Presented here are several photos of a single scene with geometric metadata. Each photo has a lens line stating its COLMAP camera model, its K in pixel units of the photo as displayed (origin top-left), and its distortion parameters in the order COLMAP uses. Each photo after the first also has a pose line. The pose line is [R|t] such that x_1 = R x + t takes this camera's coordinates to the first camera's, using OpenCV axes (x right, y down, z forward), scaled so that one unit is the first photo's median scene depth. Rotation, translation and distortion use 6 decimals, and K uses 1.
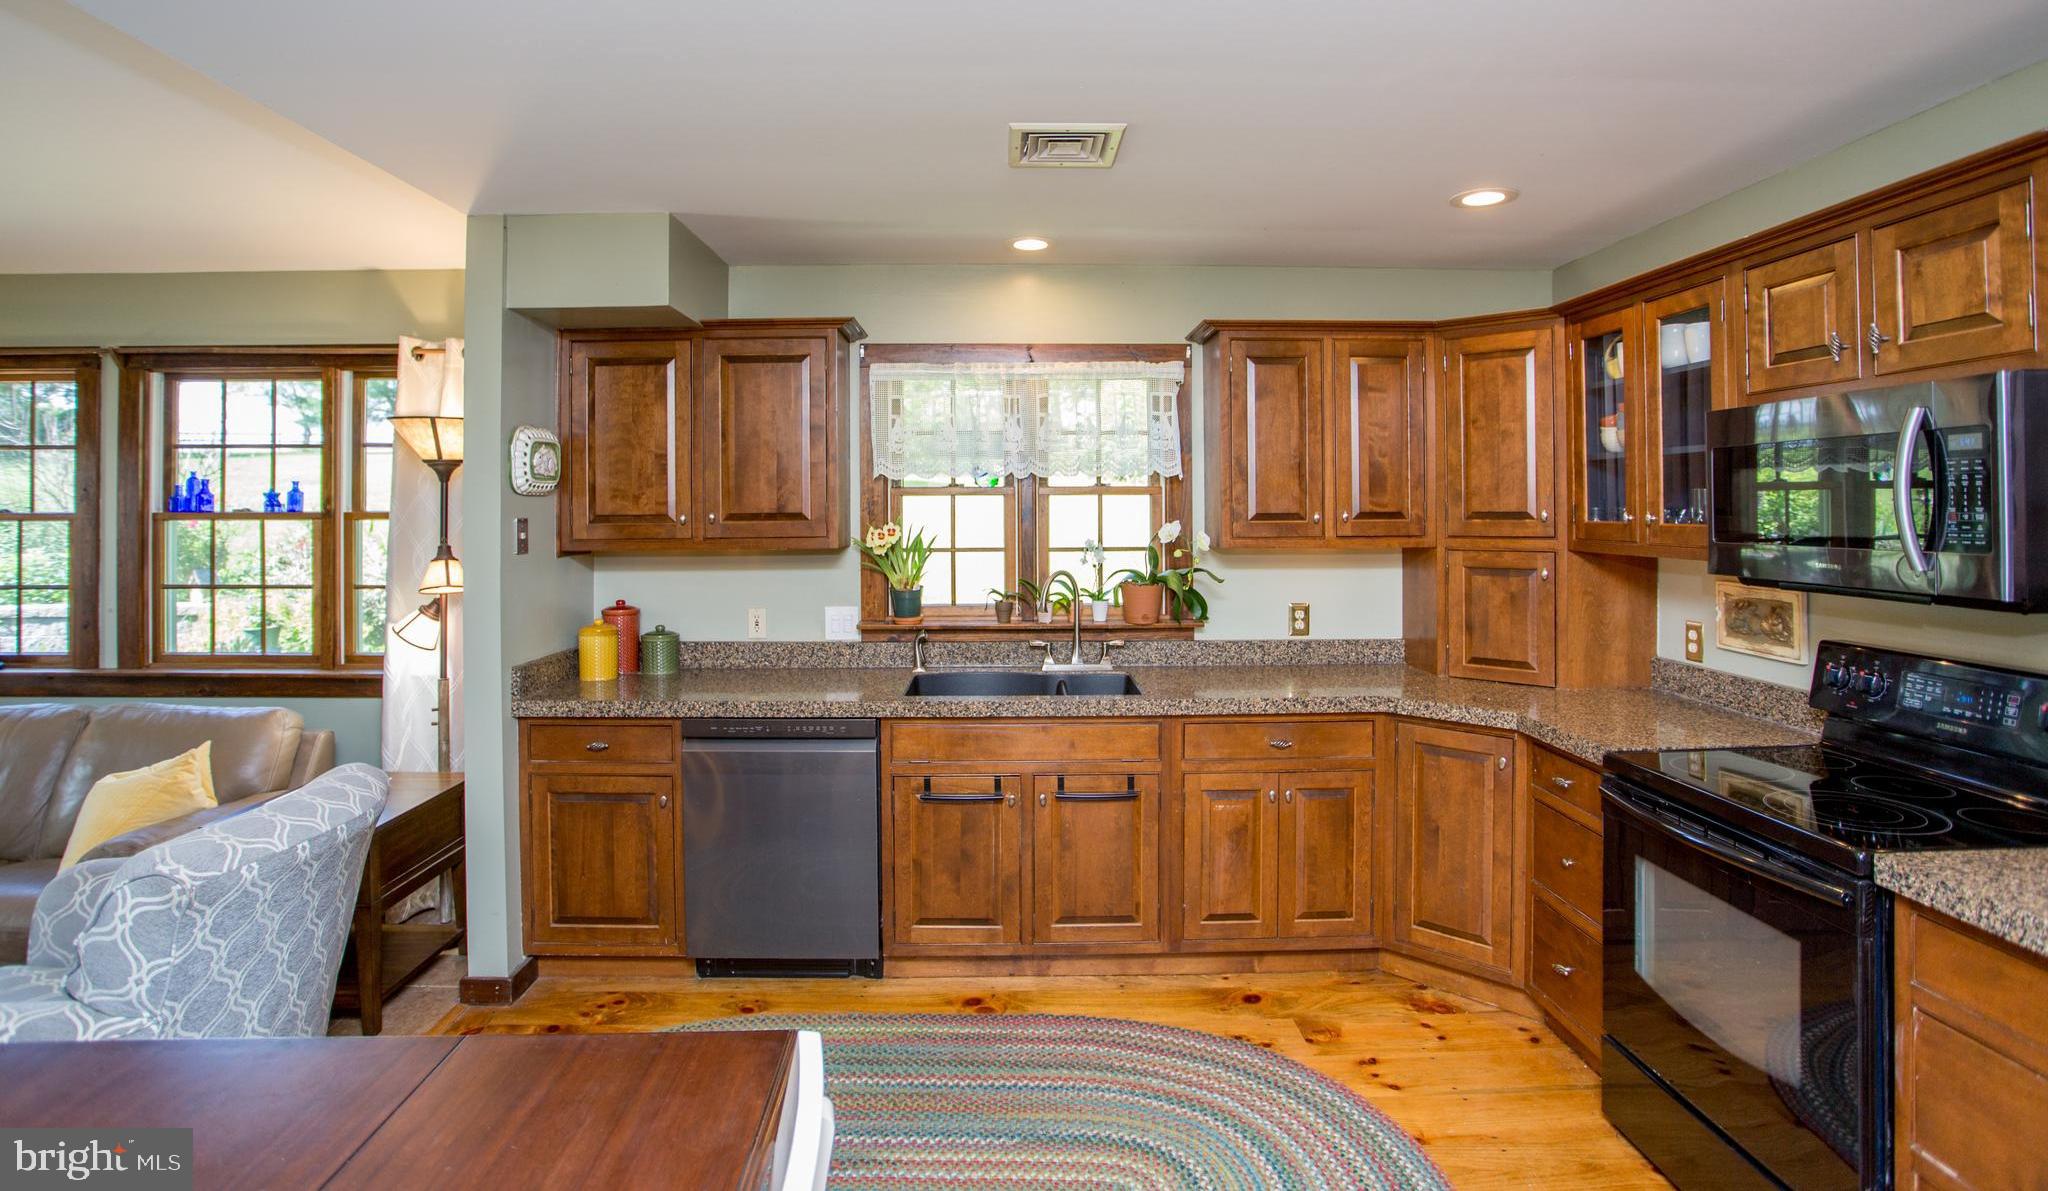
lens RADIAL K [[1019.6, 0, 1017.9], [0, 1019.6, 501.4], [0, 0, 1]] dist [-0.075225, 0.033008]
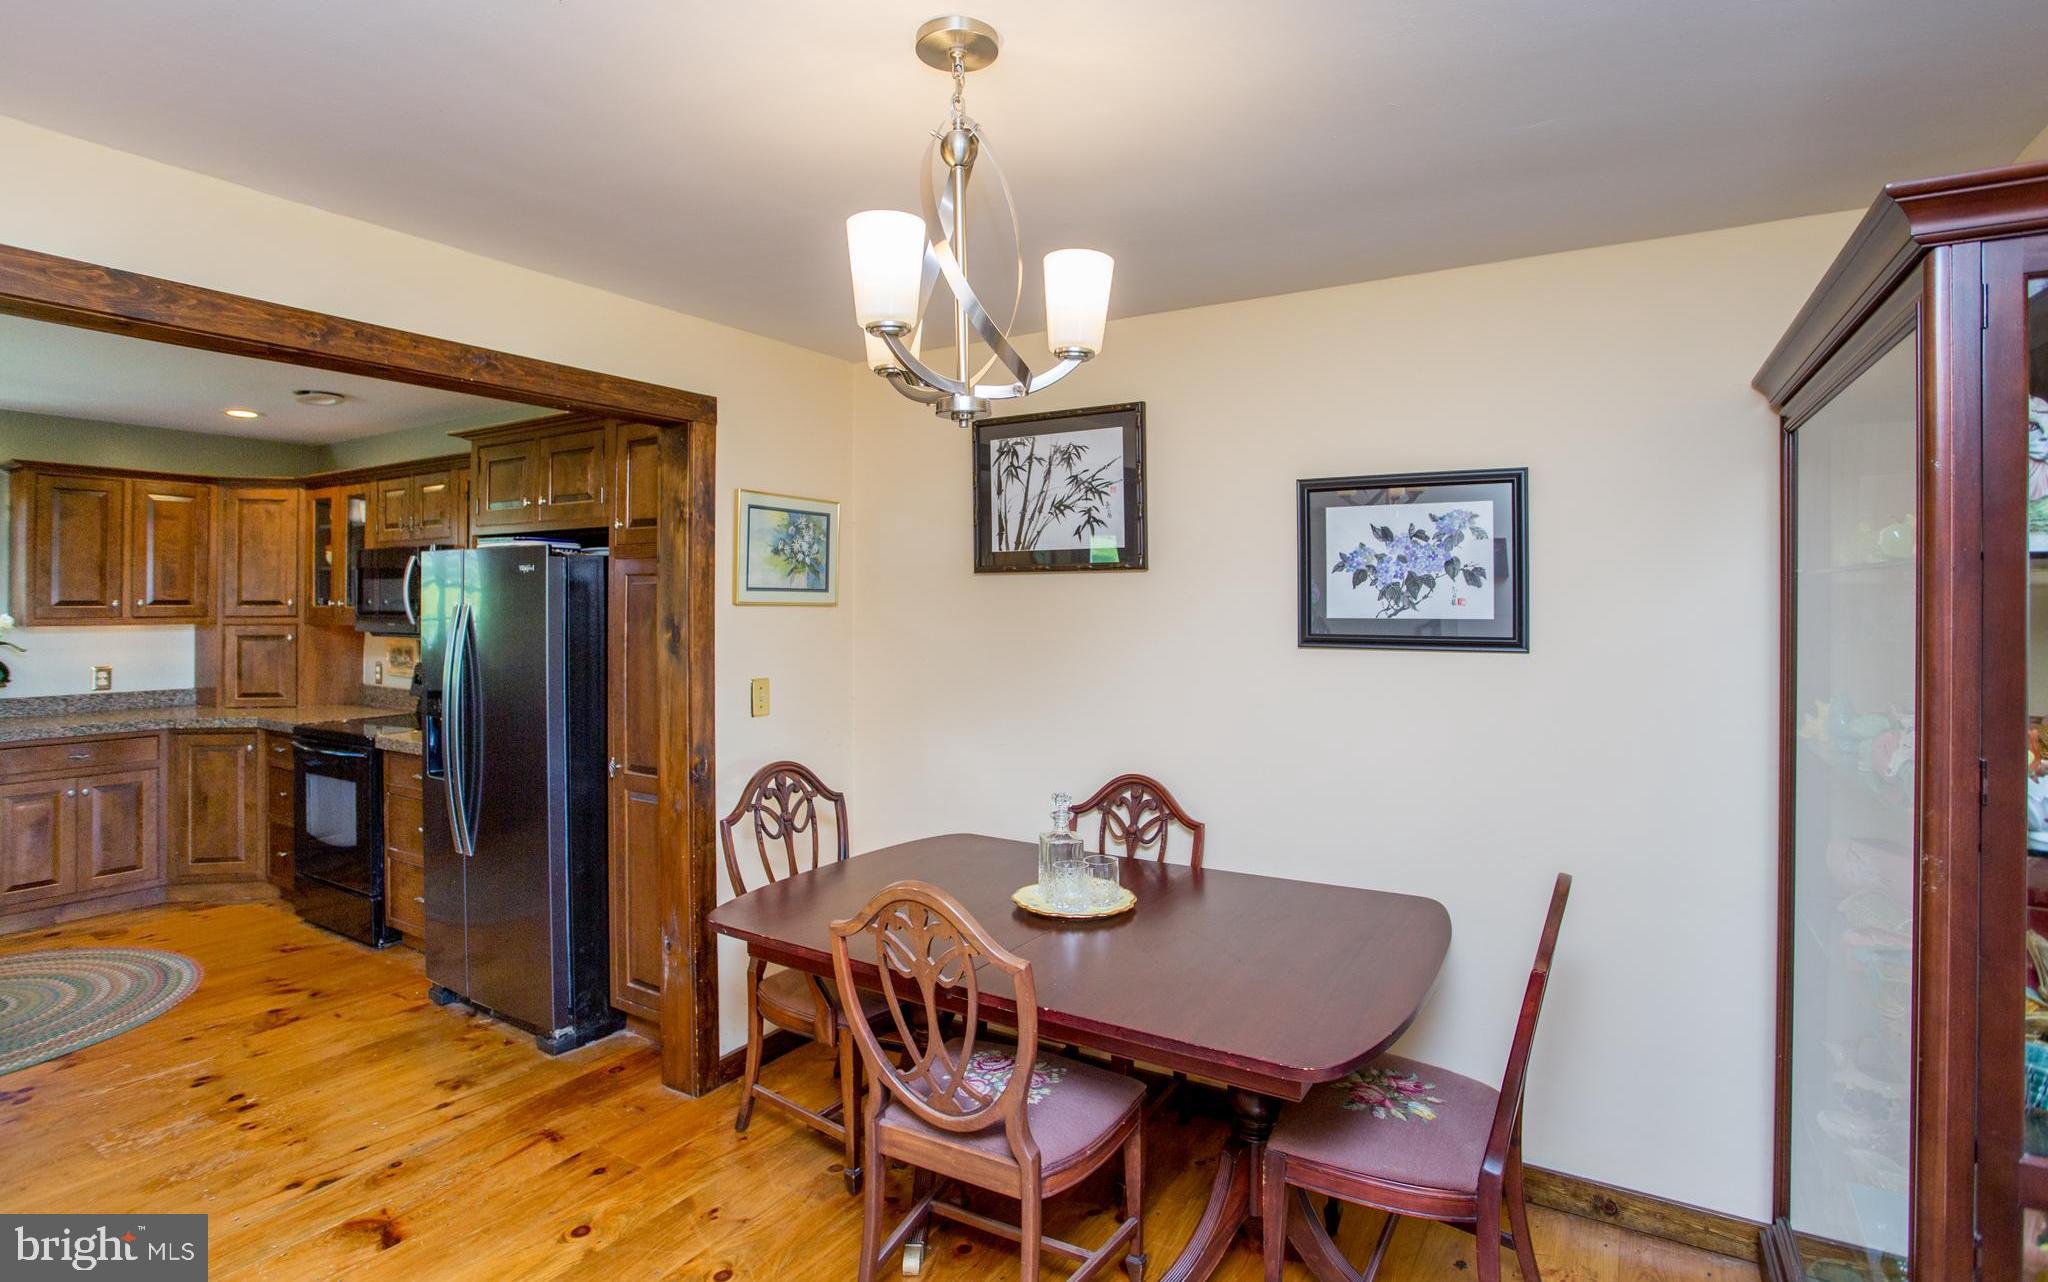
lens RADIAL K [[1024.2, 0, 1026.5], [0, 1024.2, 591.6], [0, 0, 1]] dist [-0.065127, 0.026589]
pose [[0.551207, 0.012876, 0.834269, -0.166274], [-0.008027, 0.999916, -0.010129, 0.002167], [-0.834330, -0.001113, 0.551265, -0.873896]]
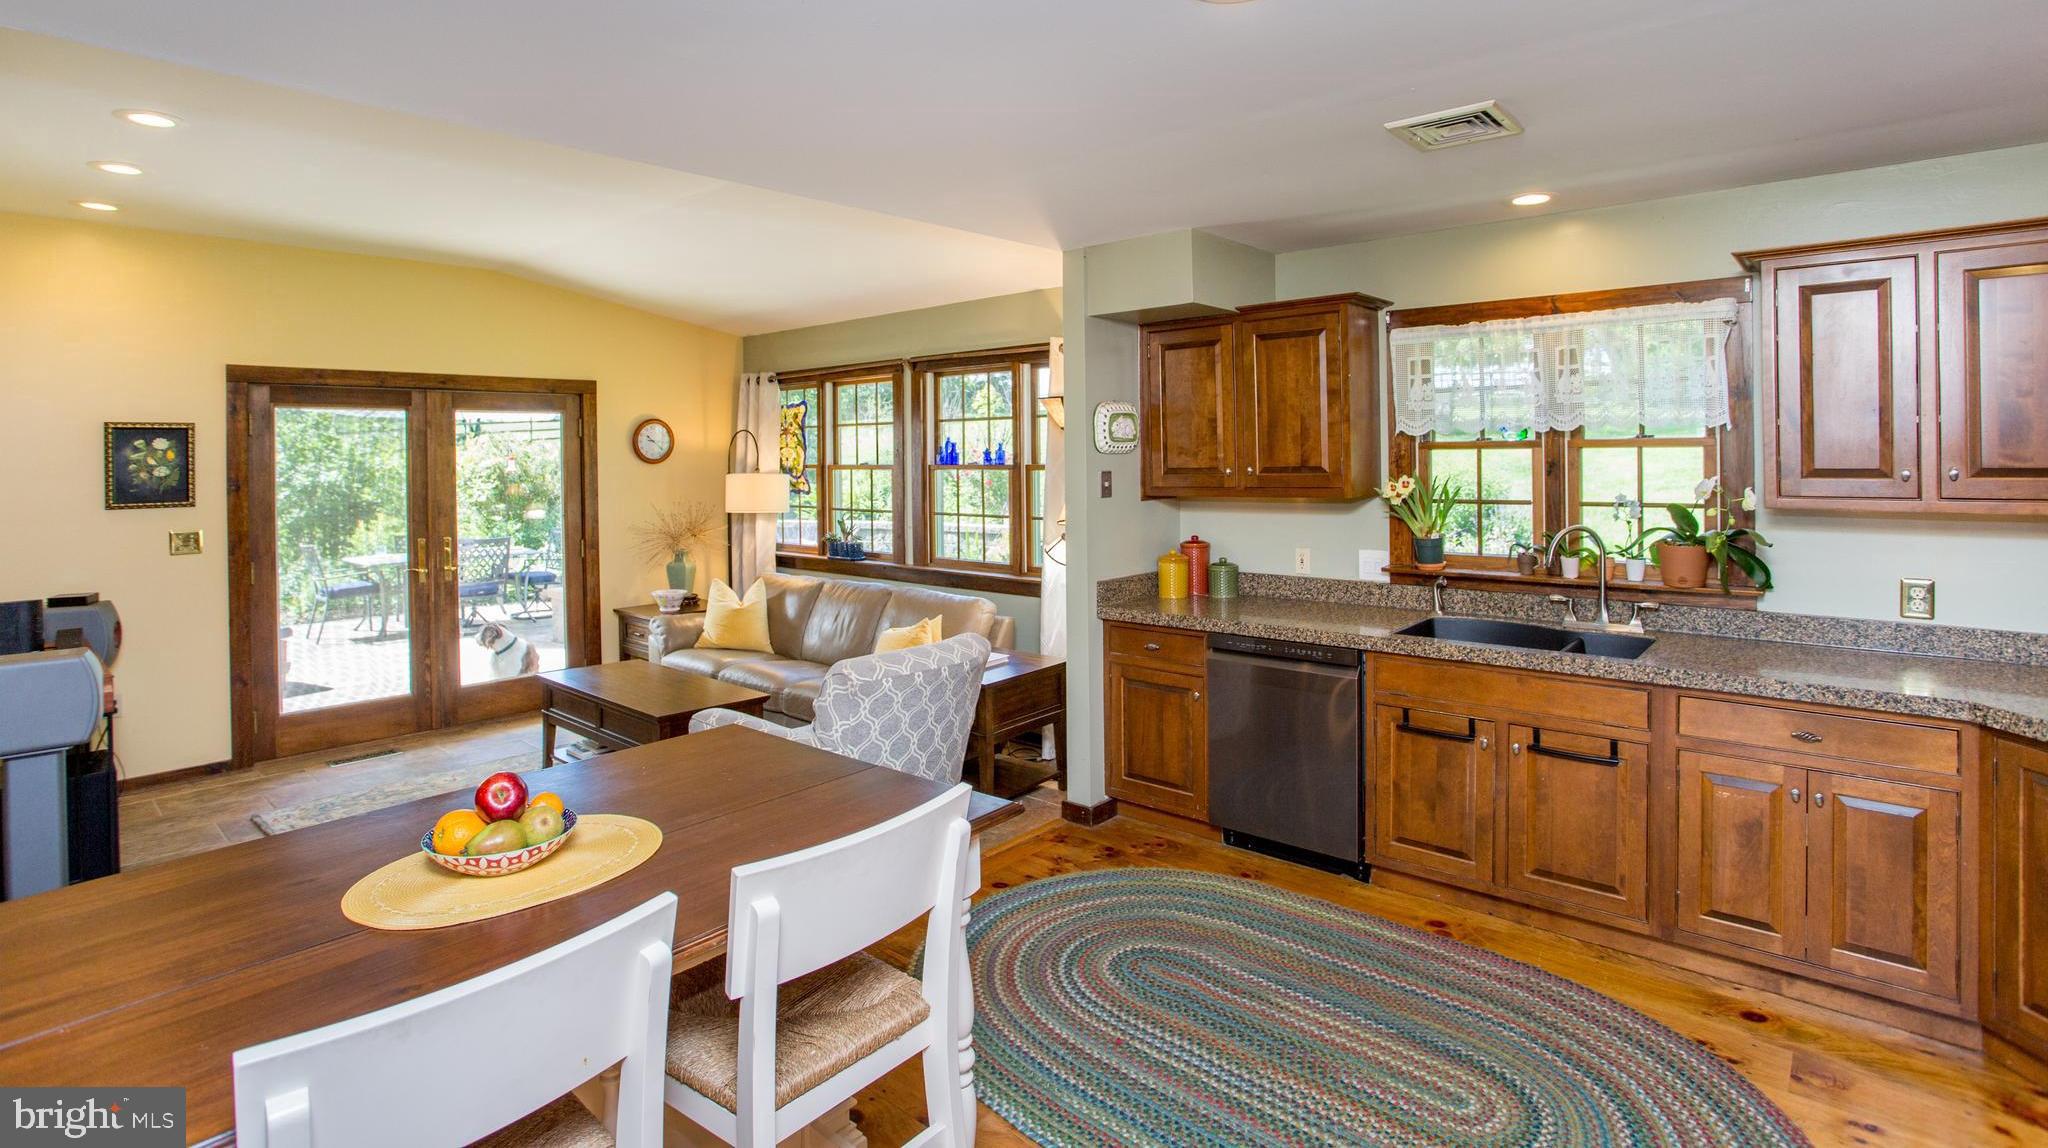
lens RADIAL K [[997.9, 0, 1022.7], [0, 997.9, 462.1], [0, 0, 1]] dist [-0.067302, 0.030663]
pose [[0.737794, 0.000261, -0.675026, 0.298827], [0.012370, 0.999827, 0.013908, -0.013711], [0.674912, -0.018612, 0.737663, -0.054973]]
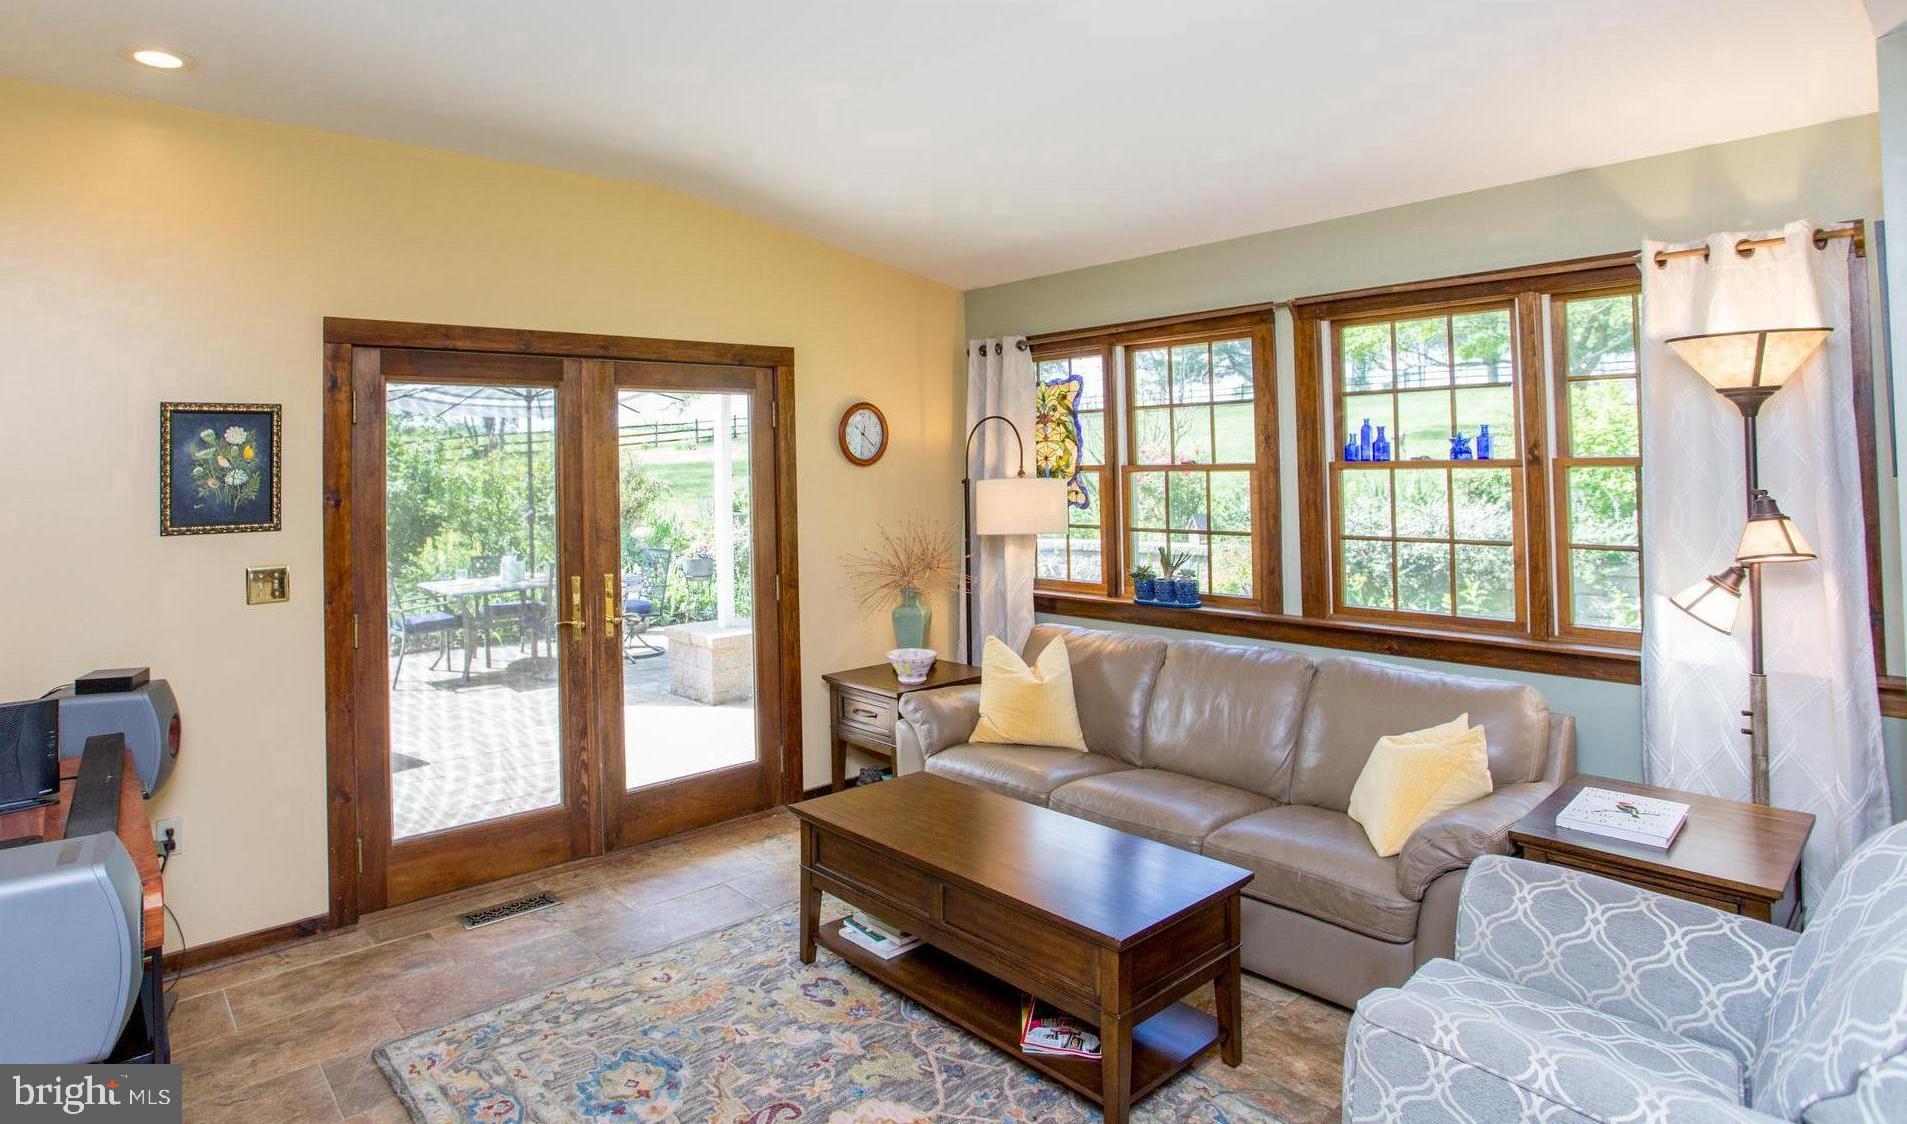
lens RADIAL K [[1004.9, 0, 872.7], [0, 1004.9, 440.2], [0, 0, 1]] dist [-0.091348, 0.044773]
pose [[0.633835, -0.028644, -0.772938, -0.433545], [0.021299, 0.999581, -0.019577, -0.001014], [0.773175, -0.004054, 0.634180, 0.010779]]
